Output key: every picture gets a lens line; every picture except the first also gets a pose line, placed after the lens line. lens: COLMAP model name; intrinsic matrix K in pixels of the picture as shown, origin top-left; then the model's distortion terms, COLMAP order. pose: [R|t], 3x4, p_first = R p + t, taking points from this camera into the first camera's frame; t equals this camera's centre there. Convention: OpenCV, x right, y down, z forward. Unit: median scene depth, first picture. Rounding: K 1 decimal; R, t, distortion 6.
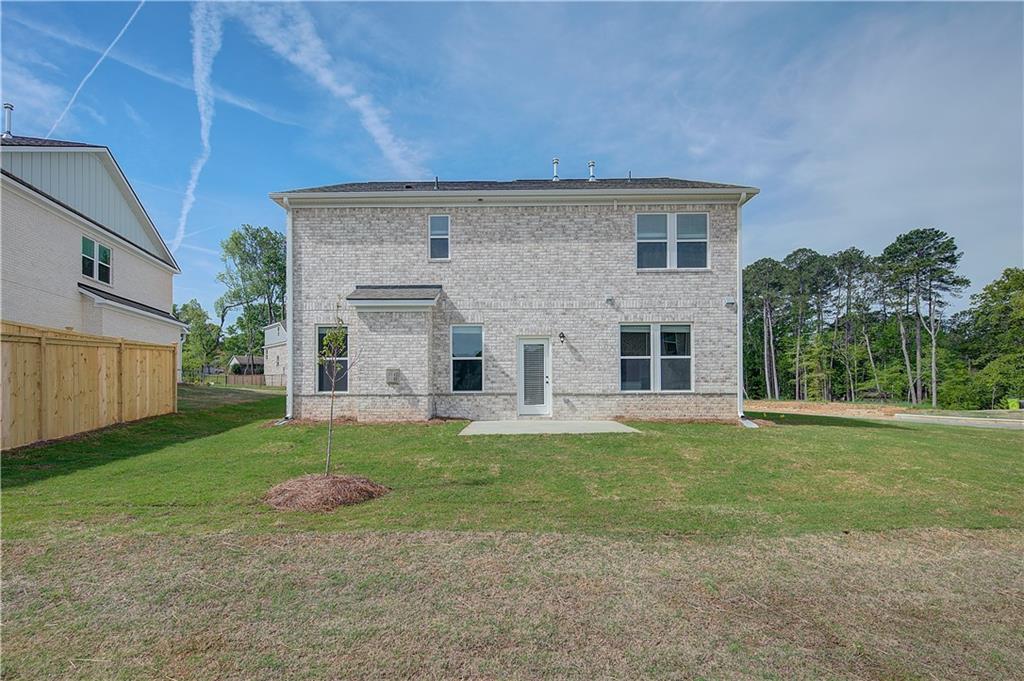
lens RADIAL K [[378.6, 0, 511.2], [0, 378.6, 386.7], [0, 0, 1]] dist [0.004399, -0.000559]
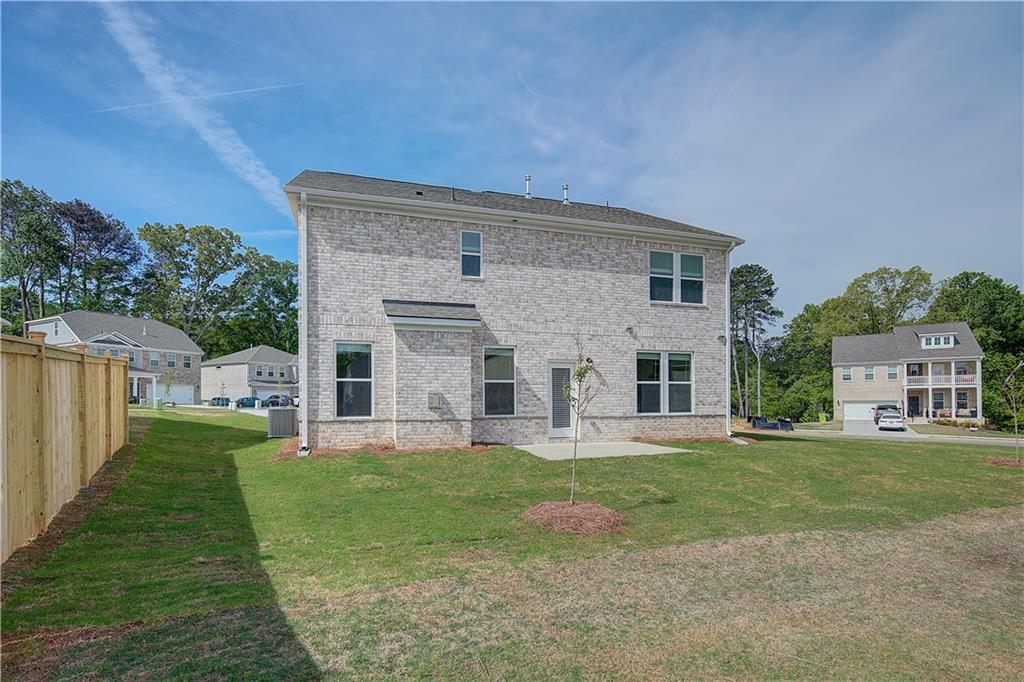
lens RADIAL K [[420.0, 0, 489.5], [0, 420.0, 403.6], [0, 0, 1]] dist [-0.002752, 0.000283]
pose [[0.963445, -0.001024, 0.267905, -0.433001], [0.000721, 0.999999, 0.001230, -0.019113], [-0.267906, -0.000992, 0.963445, -0.033507]]
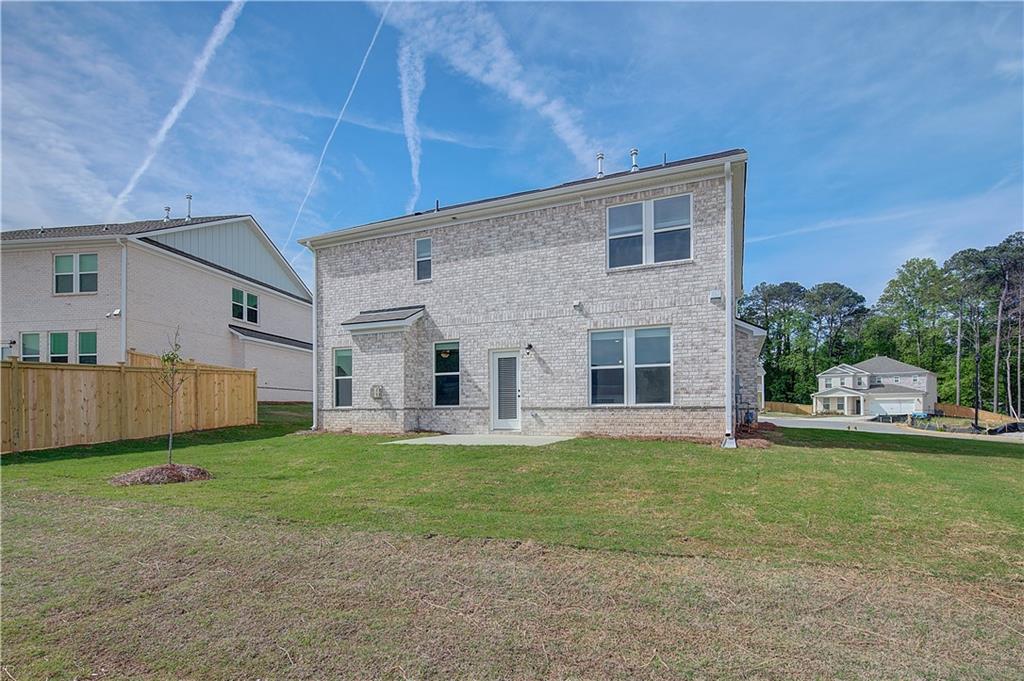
lens RADIAL K [[413.1, 0, 558.2], [0, 413.1, 409.7], [0, 0, 1]] dist [0.007635, 0.000536]
pose [[0.947478, -0.001209, -0.319818, 0.534416], [0.002692, 0.999988, 0.004195, 0.018900], [0.319809, -0.004835, 0.947470, 0.029584]]
